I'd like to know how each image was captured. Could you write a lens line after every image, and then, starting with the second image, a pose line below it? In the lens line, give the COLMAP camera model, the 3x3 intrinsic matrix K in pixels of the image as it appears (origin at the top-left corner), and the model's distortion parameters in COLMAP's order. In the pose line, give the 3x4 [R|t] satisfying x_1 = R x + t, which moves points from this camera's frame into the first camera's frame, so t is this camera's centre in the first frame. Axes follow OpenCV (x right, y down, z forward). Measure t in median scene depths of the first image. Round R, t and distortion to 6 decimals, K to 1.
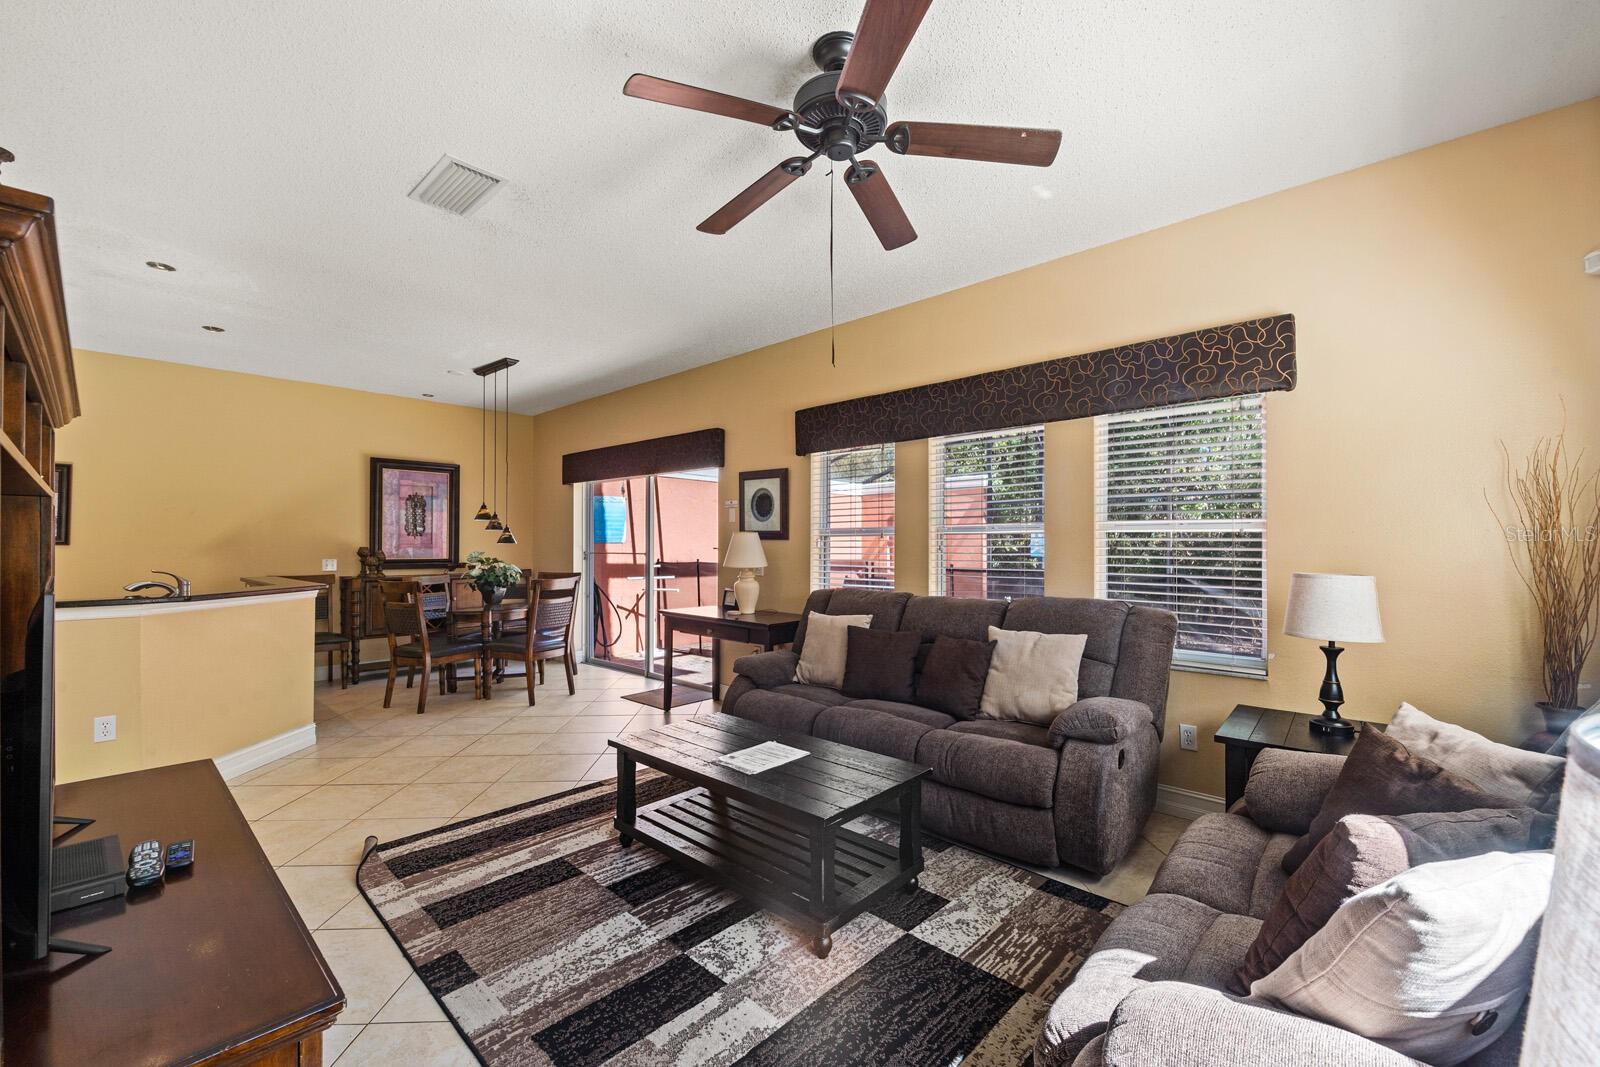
lens RADIAL K [[633.1, 0, 814.1], [0, 633.1, 544.0], [0, 0, 1]] dist [0.009736, -0.005857]
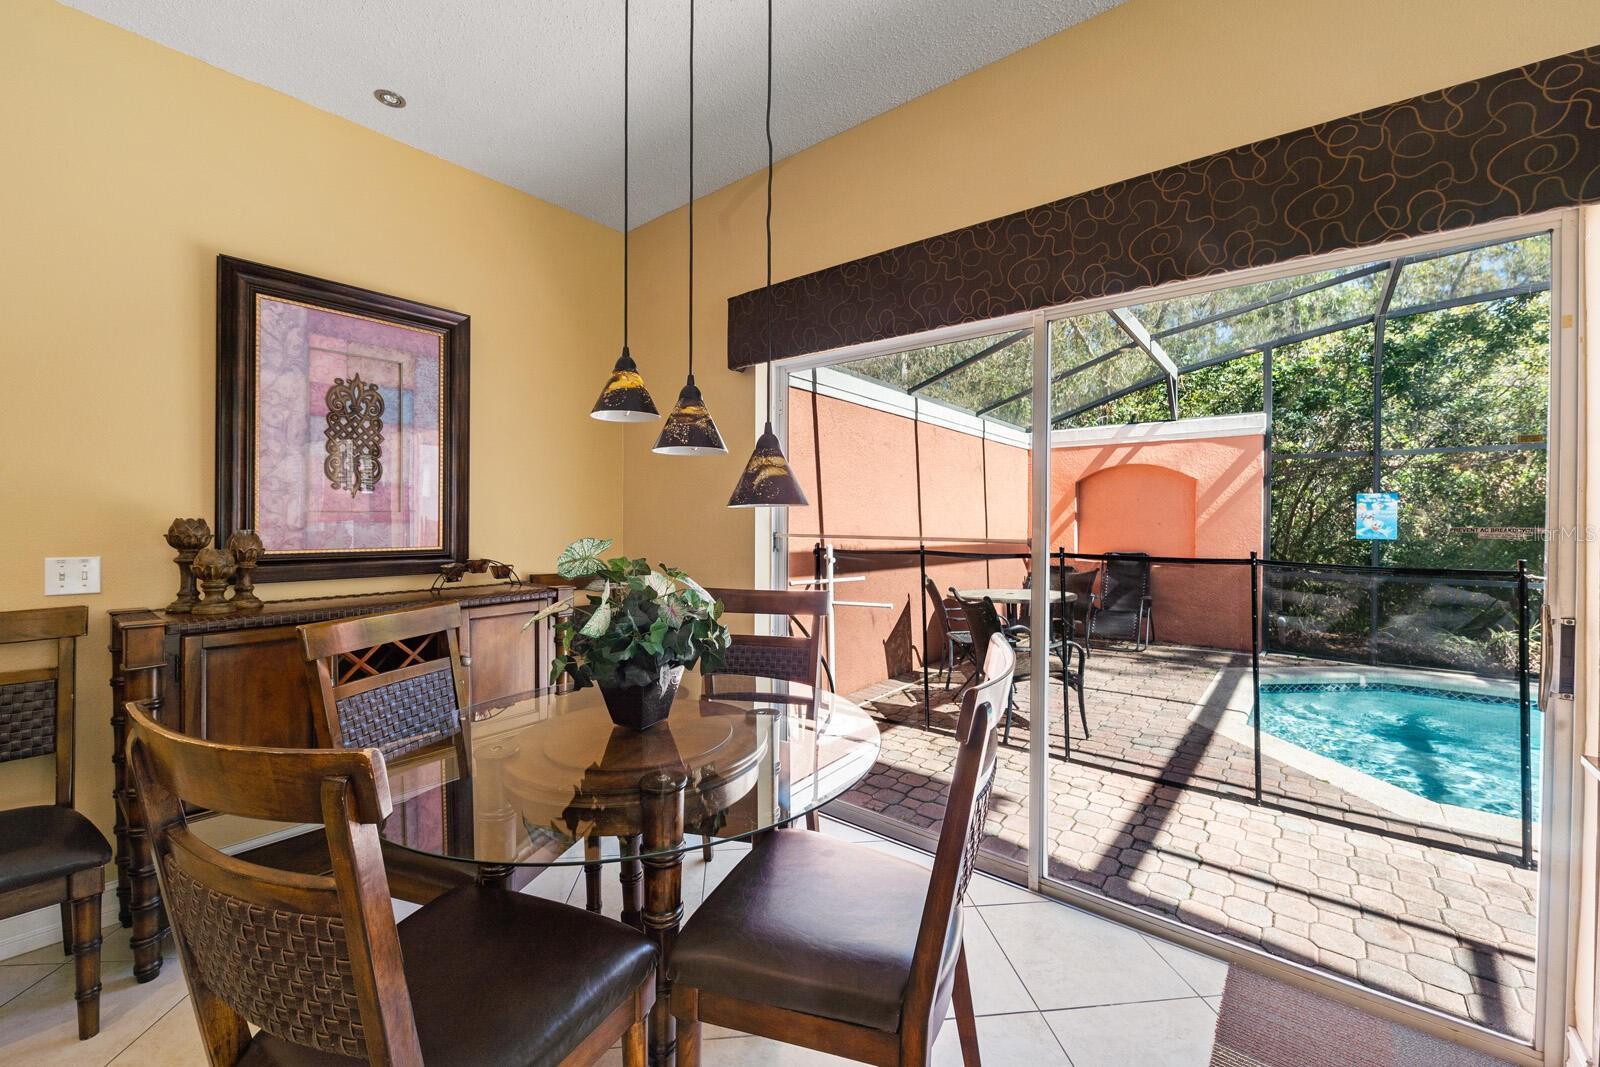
lens RADIAL K [[633.1, 0, 810.5], [0, 633.1, 529.0], [0, 0, 1]] dist [0.009736, -0.005857]
pose [[0.998584, 0.003692, 0.053077, -0.389399], [-0.004338, 0.999918, 0.012062, 0.004199], [-0.053028, -0.012276, 0.998518, 0.626695]]
